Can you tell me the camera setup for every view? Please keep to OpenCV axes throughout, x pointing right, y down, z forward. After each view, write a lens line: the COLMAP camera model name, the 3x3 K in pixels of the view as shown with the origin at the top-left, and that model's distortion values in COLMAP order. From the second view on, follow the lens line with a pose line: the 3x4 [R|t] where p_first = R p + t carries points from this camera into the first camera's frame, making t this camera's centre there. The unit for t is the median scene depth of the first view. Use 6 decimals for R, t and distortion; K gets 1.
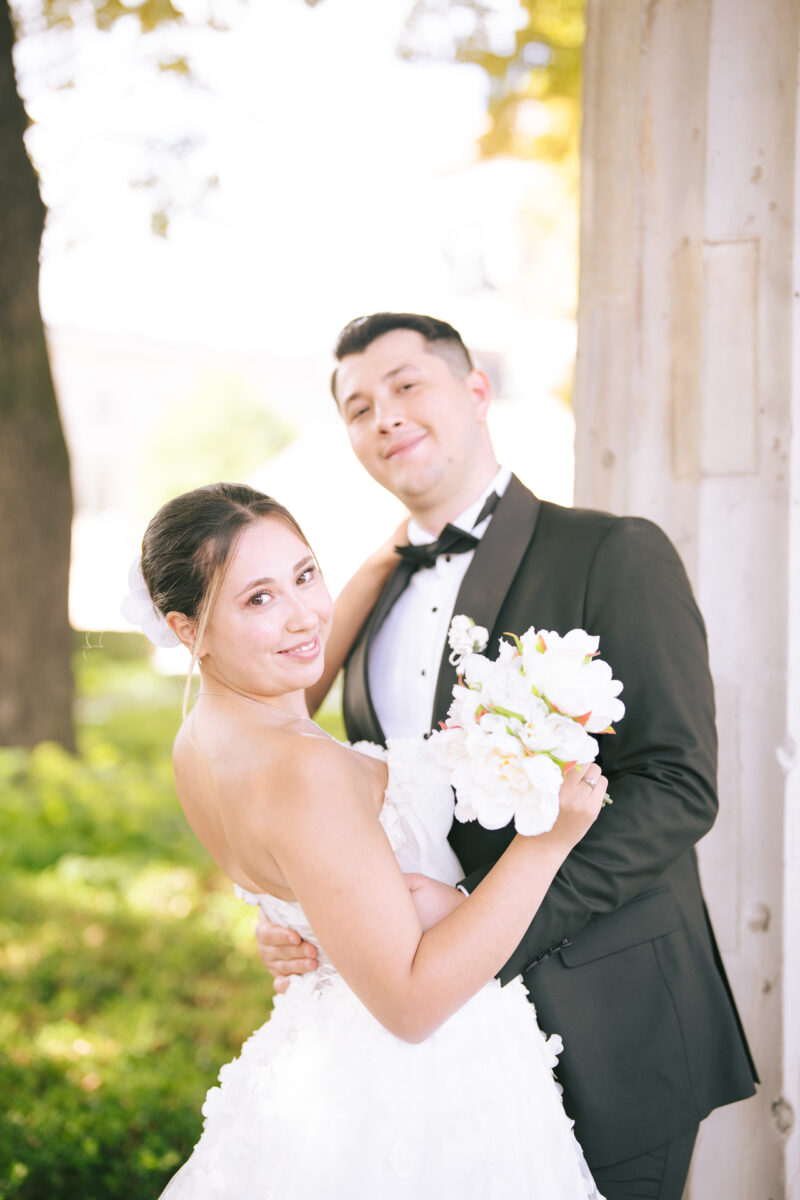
lens RADIAL K [[1635.6, 0, 394.8], [0, 1635.6, 609.6], [0, 0, 1]] dist [-0.172102, 1.085271]
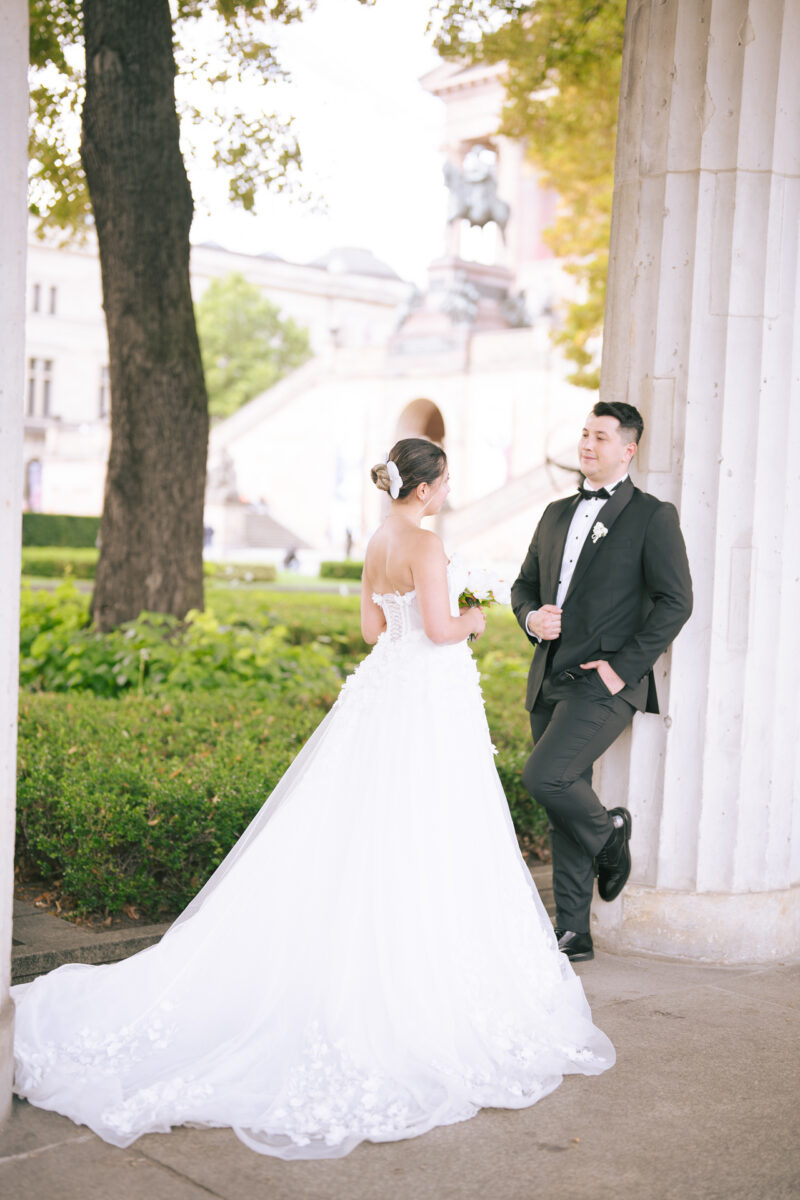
lens RADIAL K [[1635.6, 0, 394.8], [0, 1635.6, 609.6], [0, 0, 1]] dist [-0.172102, 1.085271]
pose [[0.999283, 0.034304, 0.016037, -0.235927], [-0.035228, 0.997489, 0.061435, -0.011046], [-0.013889, -0.061956, 0.997982, -1.516957]]
